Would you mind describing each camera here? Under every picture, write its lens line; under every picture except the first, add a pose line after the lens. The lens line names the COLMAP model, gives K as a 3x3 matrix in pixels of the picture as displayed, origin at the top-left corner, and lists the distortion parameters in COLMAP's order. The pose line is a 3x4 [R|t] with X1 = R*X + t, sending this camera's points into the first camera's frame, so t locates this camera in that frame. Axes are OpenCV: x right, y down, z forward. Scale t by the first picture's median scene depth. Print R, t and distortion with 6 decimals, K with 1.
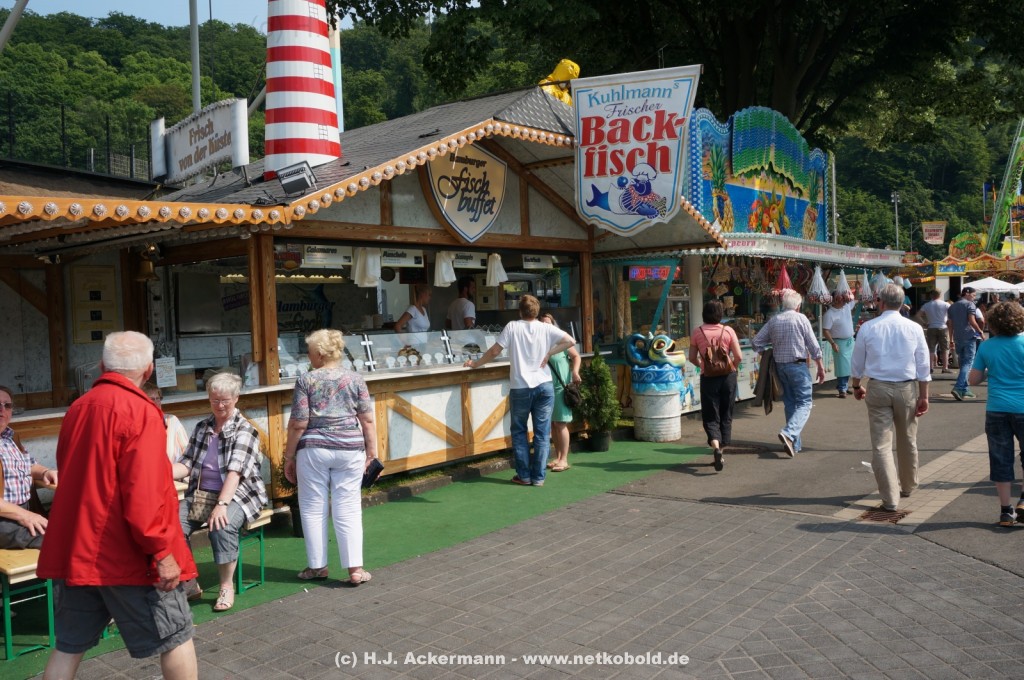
lens RADIAL K [[848.2, 0, 511.8], [0, 848.2, 337.5], [0, 0, 1]] dist [-0.021494, 0.019642]
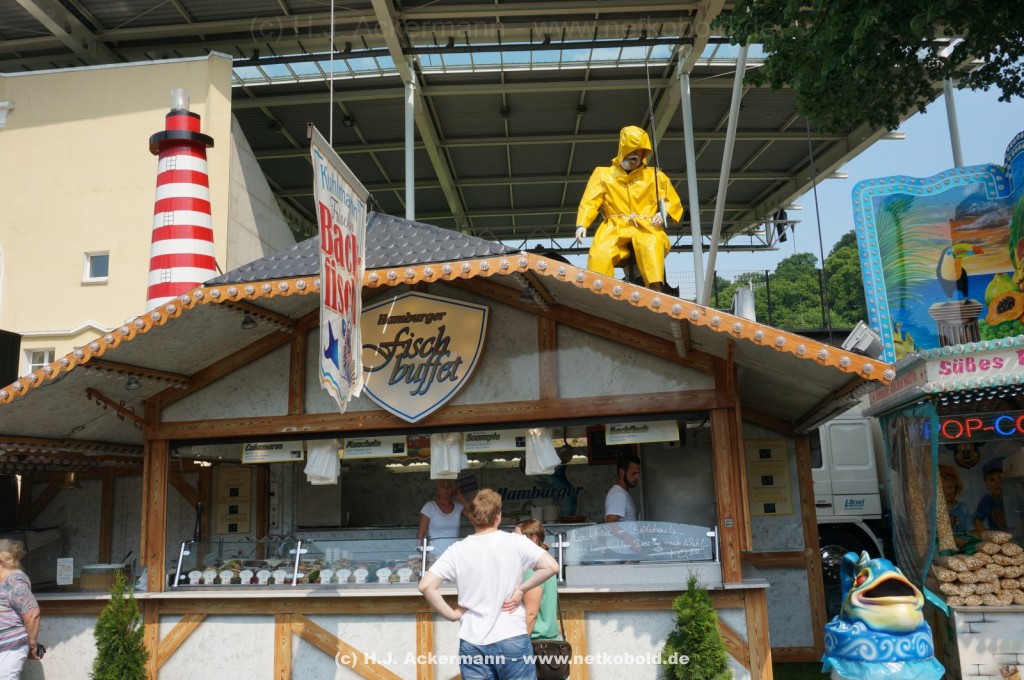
lens RADIAL K [[841.7, 0, 510.3], [0, 841.7, 334.8], [0, 0, 1]] dist [-0.023879, 0.005711]
pose [[0.478924, -0.151471, -0.864690, 0.717766], [-0.006445, 0.984368, -0.176005, -0.062563], [0.877833, 0.089866, 0.470461, 0.778730]]
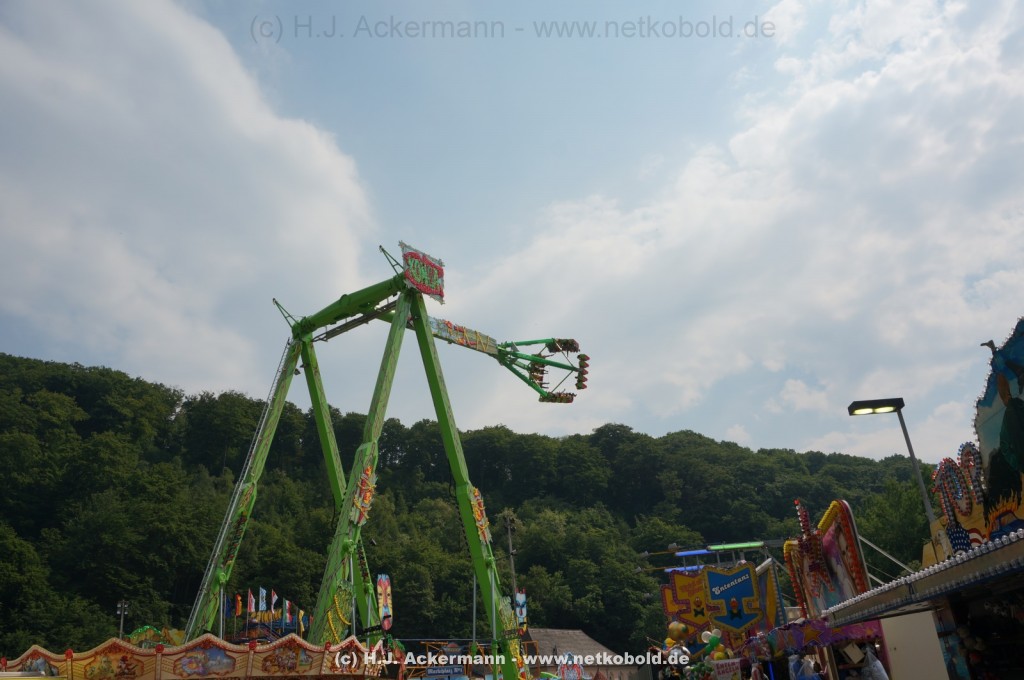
lens RADIAL K [[848.2, 0, 511.8], [0, 848.2, 337.5], [0, 0, 1]] dist [-0.021494, 0.019642]
pose [[0.702943, 0.269849, 0.658067, 0.087923], [0.078368, 0.890212, -0.448756, -0.006617], [-0.706915, 0.367021, 0.604621, 0.126438]]
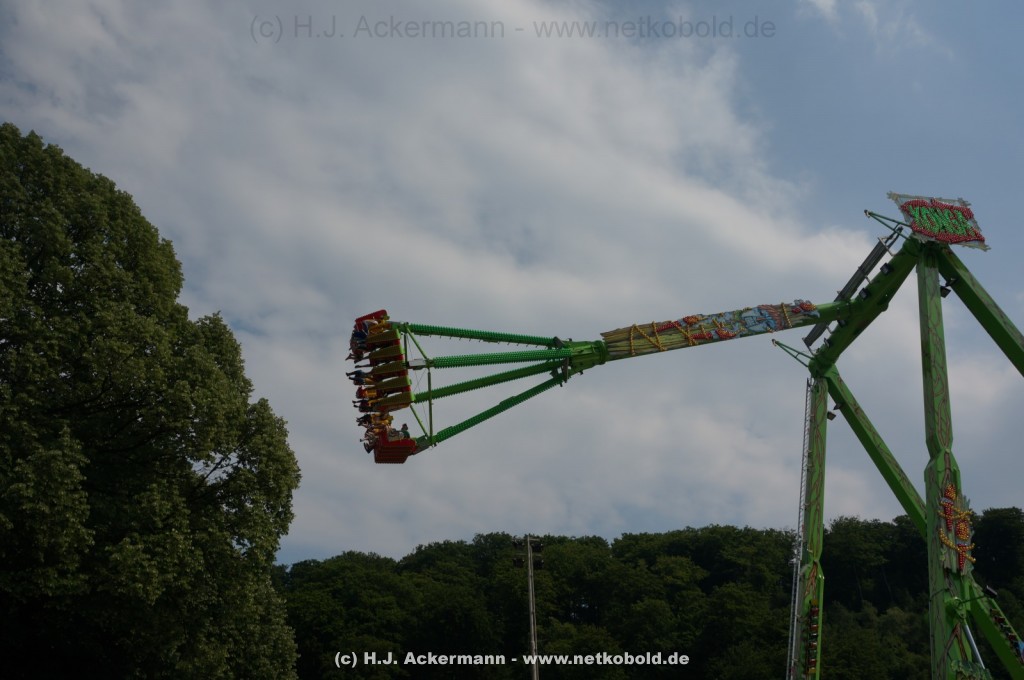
lens RADIAL K [[841.7, 0, 510.3], [0, 841.7, 334.8], [0, 0, 1]] dist [-0.023879, 0.005711]
pose [[0.998795, 0.021130, 0.044303, 0.118435], [0.011215, 0.780477, -0.625084, -0.008676], [-0.047785, 0.624827, 0.779299, 0.157819]]
